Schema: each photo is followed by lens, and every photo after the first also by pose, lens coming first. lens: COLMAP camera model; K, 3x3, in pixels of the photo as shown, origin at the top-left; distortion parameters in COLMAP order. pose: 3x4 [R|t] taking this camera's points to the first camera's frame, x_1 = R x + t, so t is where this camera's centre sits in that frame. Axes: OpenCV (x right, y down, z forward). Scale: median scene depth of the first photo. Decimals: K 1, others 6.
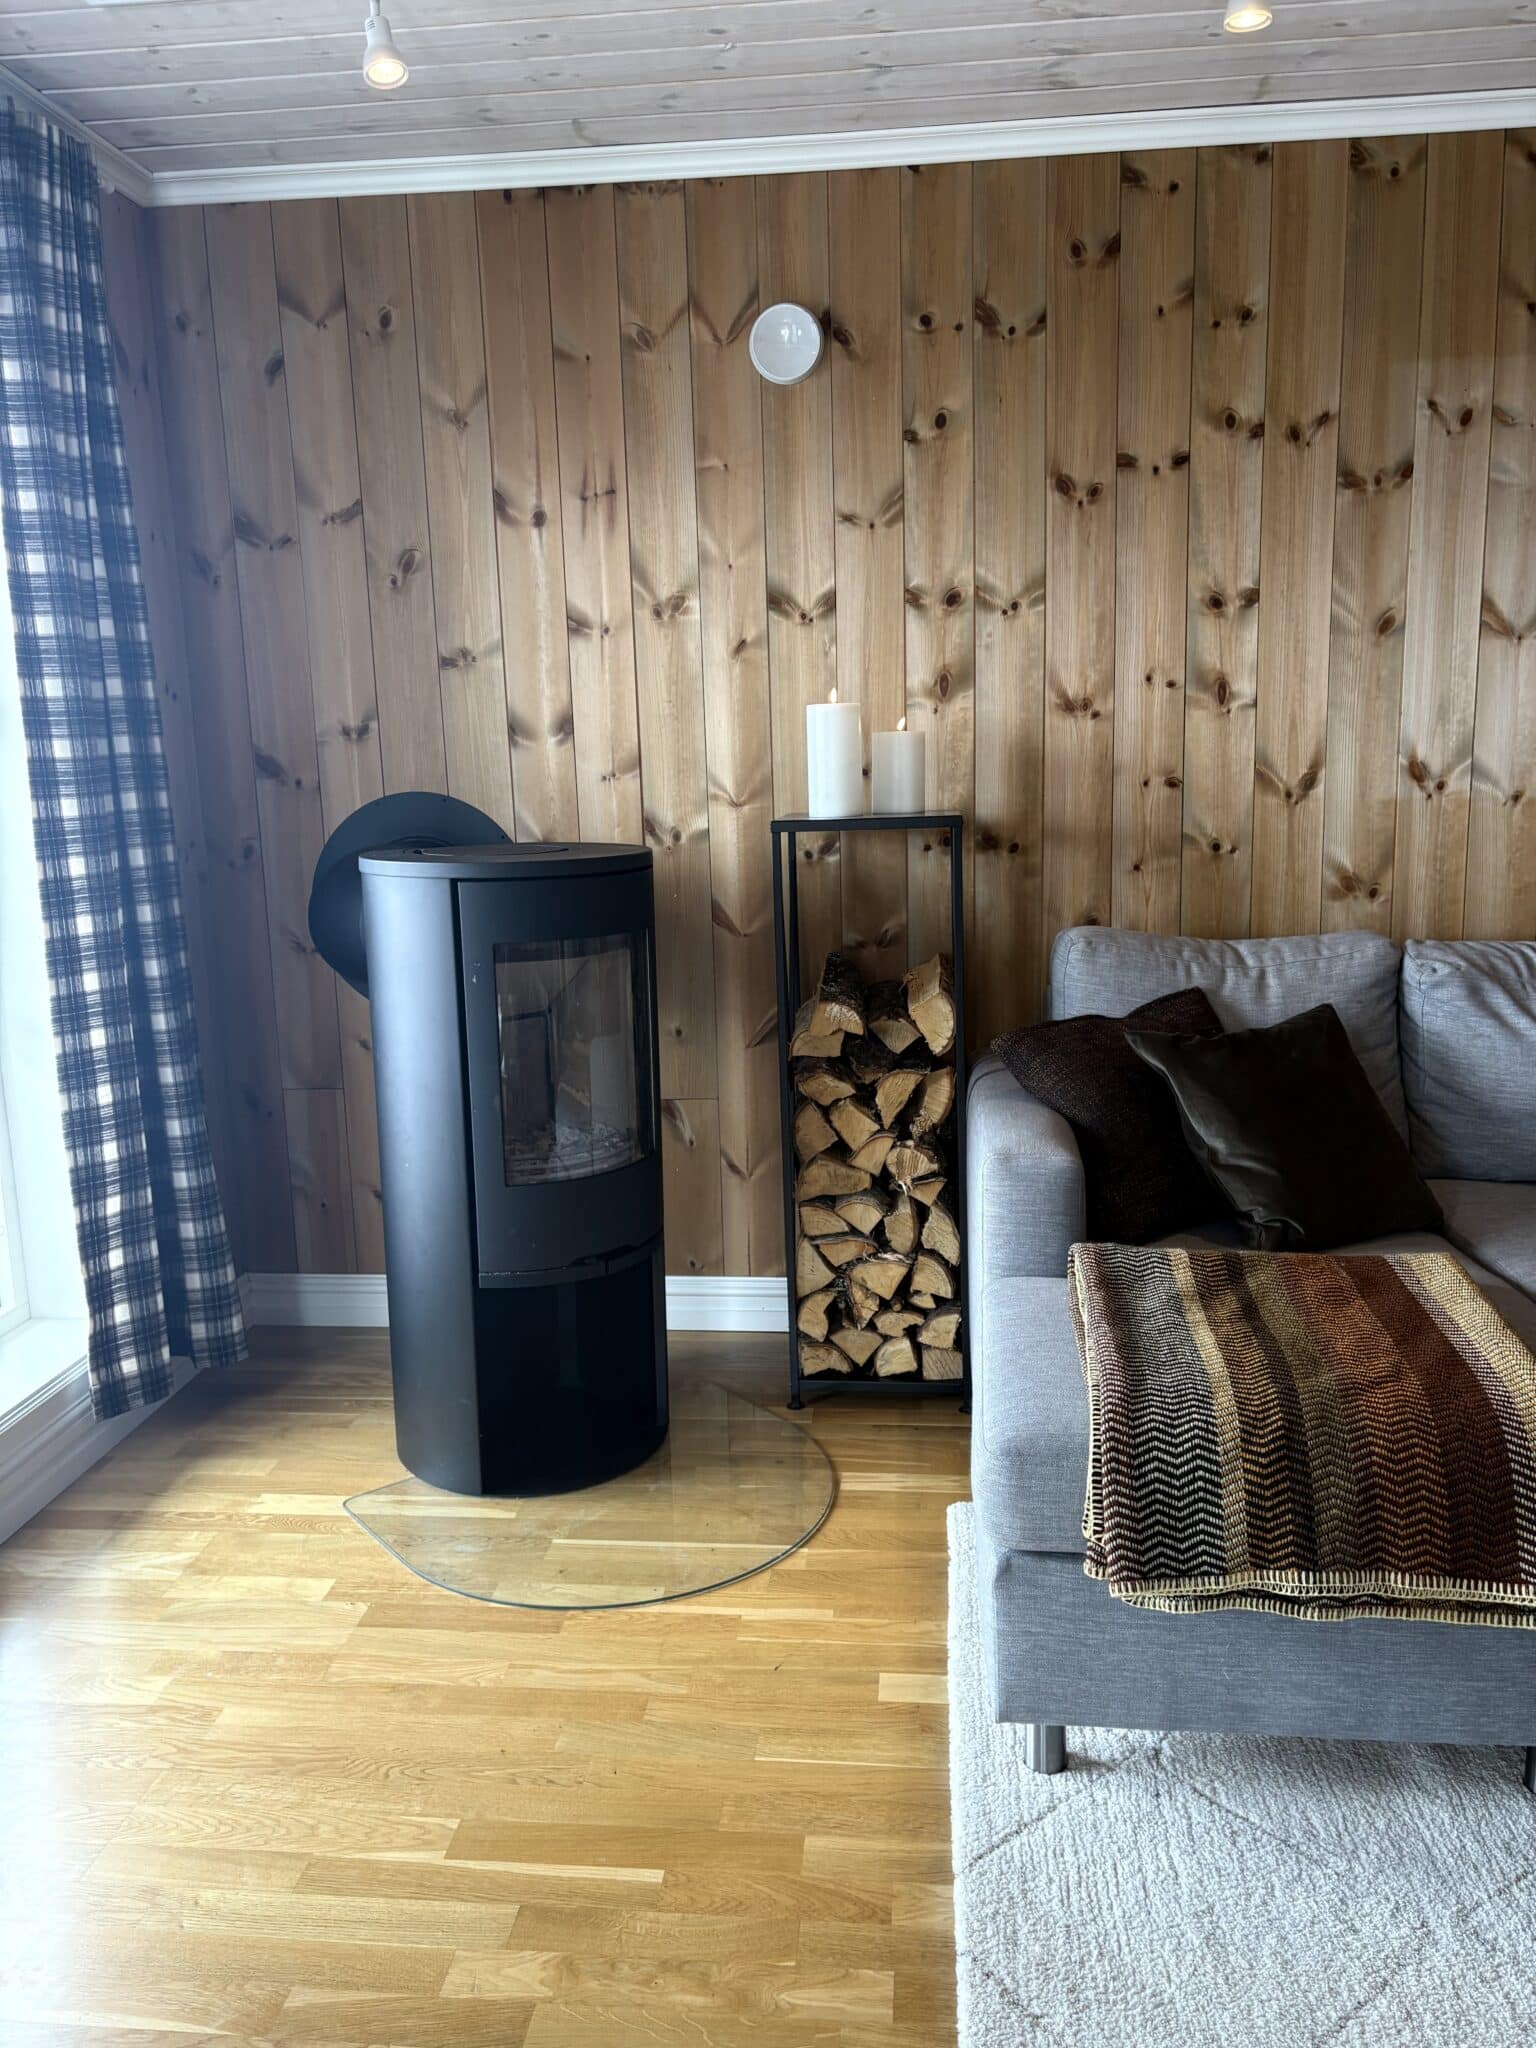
lens RADIAL K [[1561.5, 0, 768.0], [0, 1561.5, 1024.0], [0, 0, 1]] dist [0.076186, -0.083363]
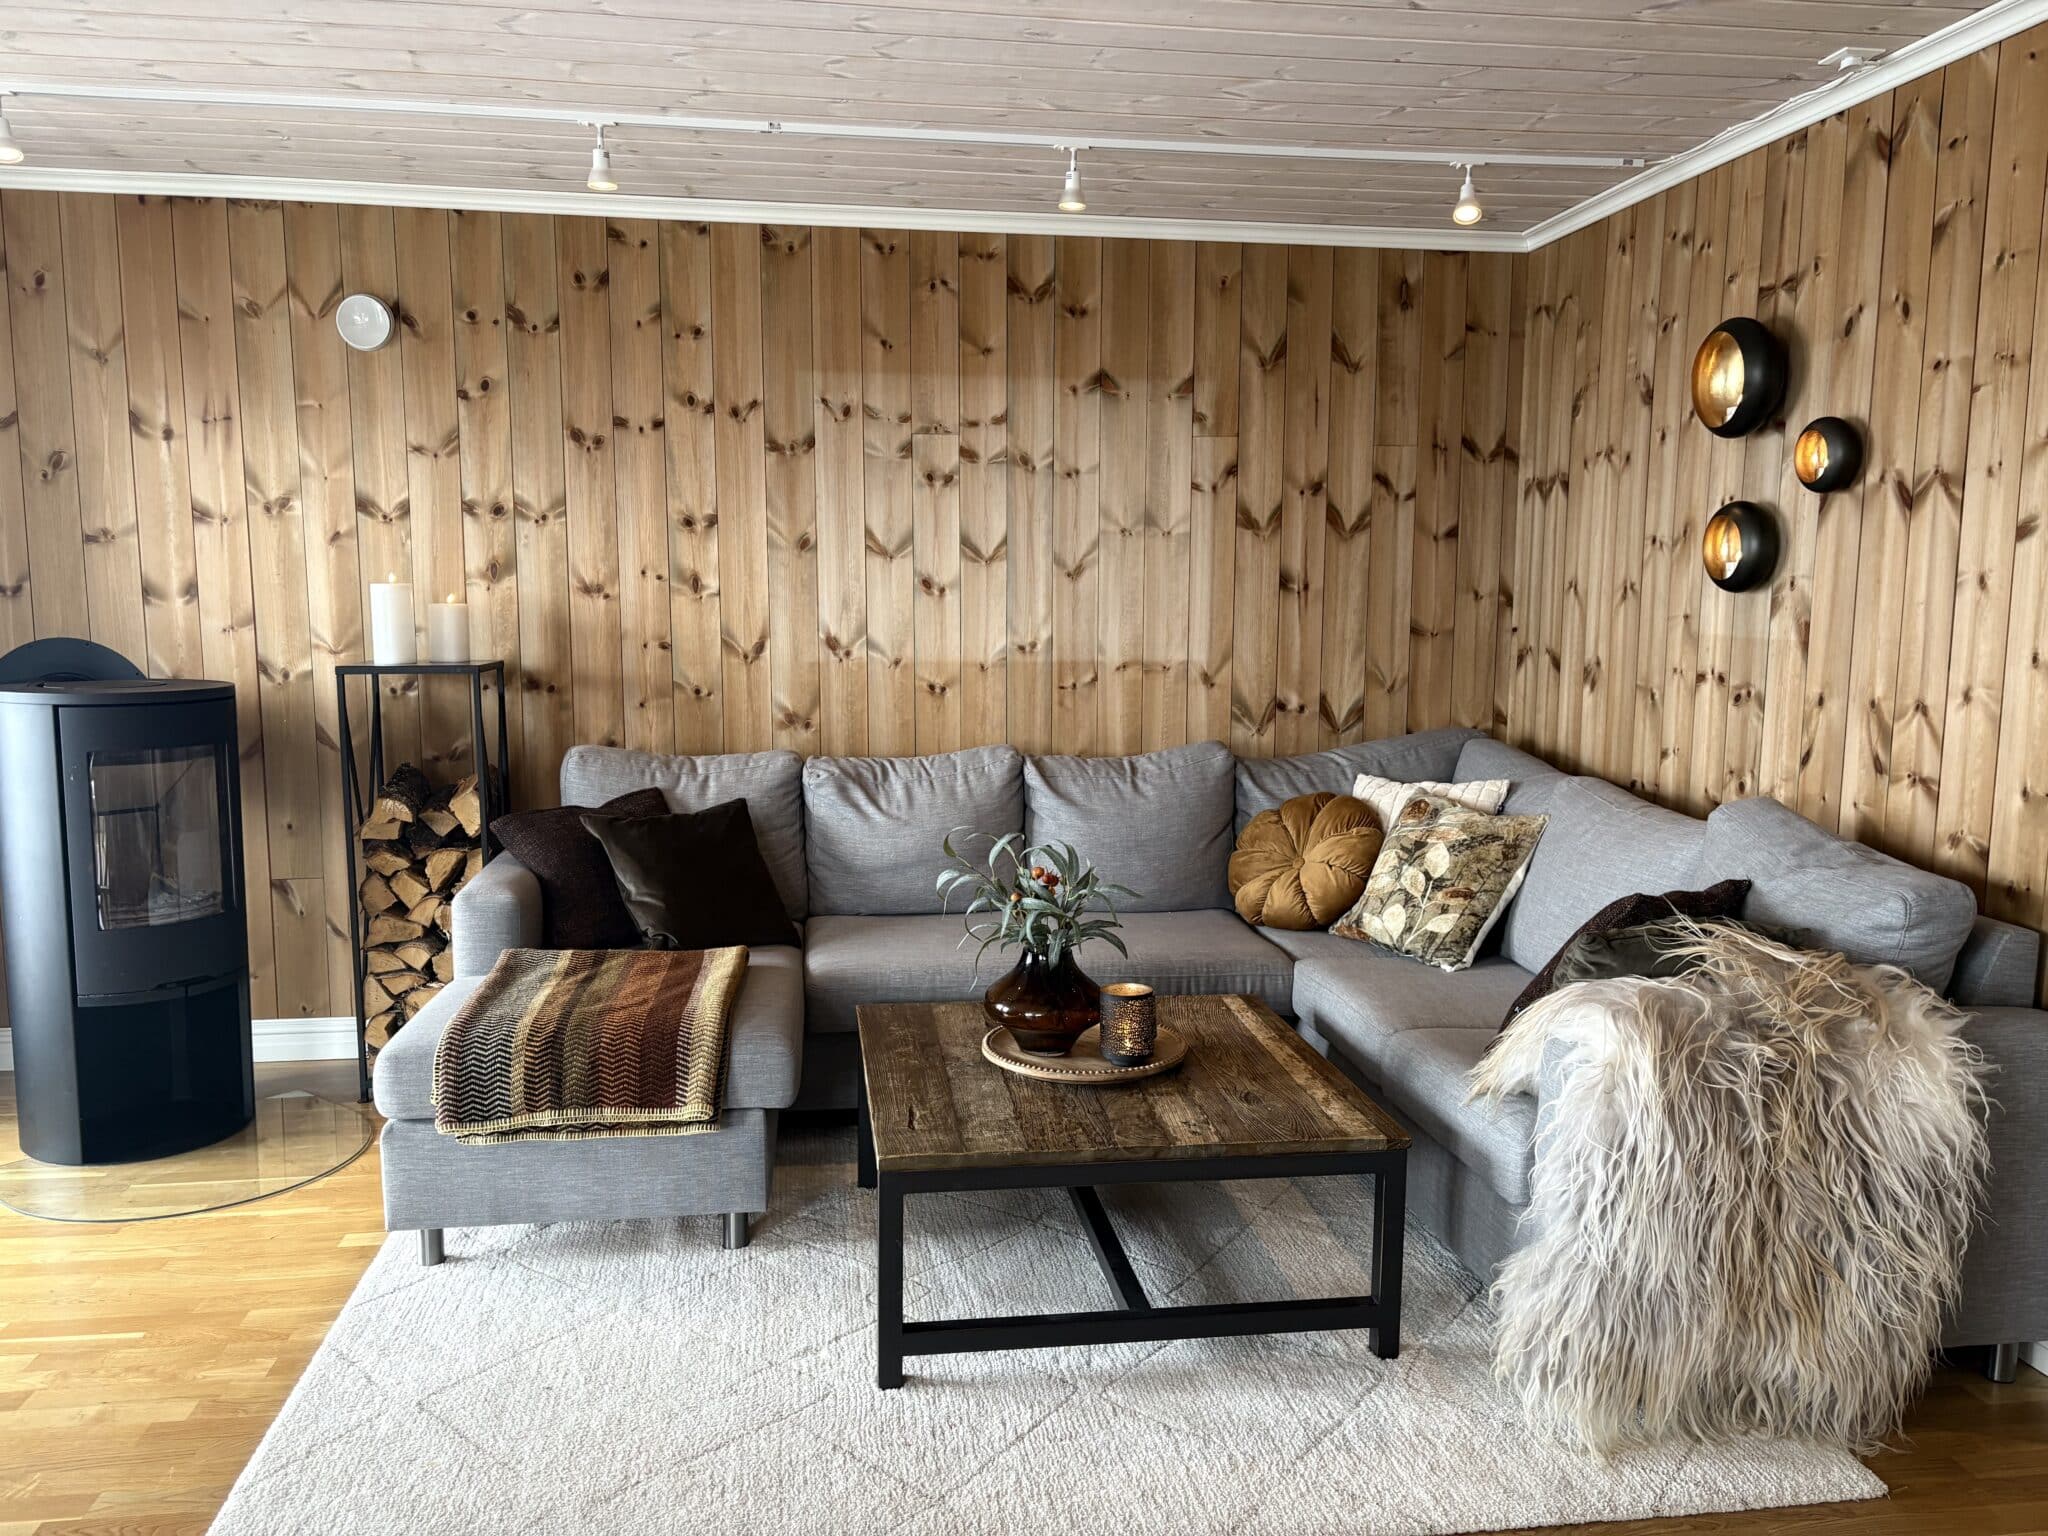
lens RADIAL K [[1561.5, 0, 1015.8], [0, 1561.5, 779.4], [0, 0, 1]] dist [0.076186, -0.083363]
pose [[0.971155, 0.000799, 0.238446, 0.235933], [0.011802, 0.998608, -0.051414, 0.044861], [-0.238155, 0.052745, 0.969794, -0.456169]]
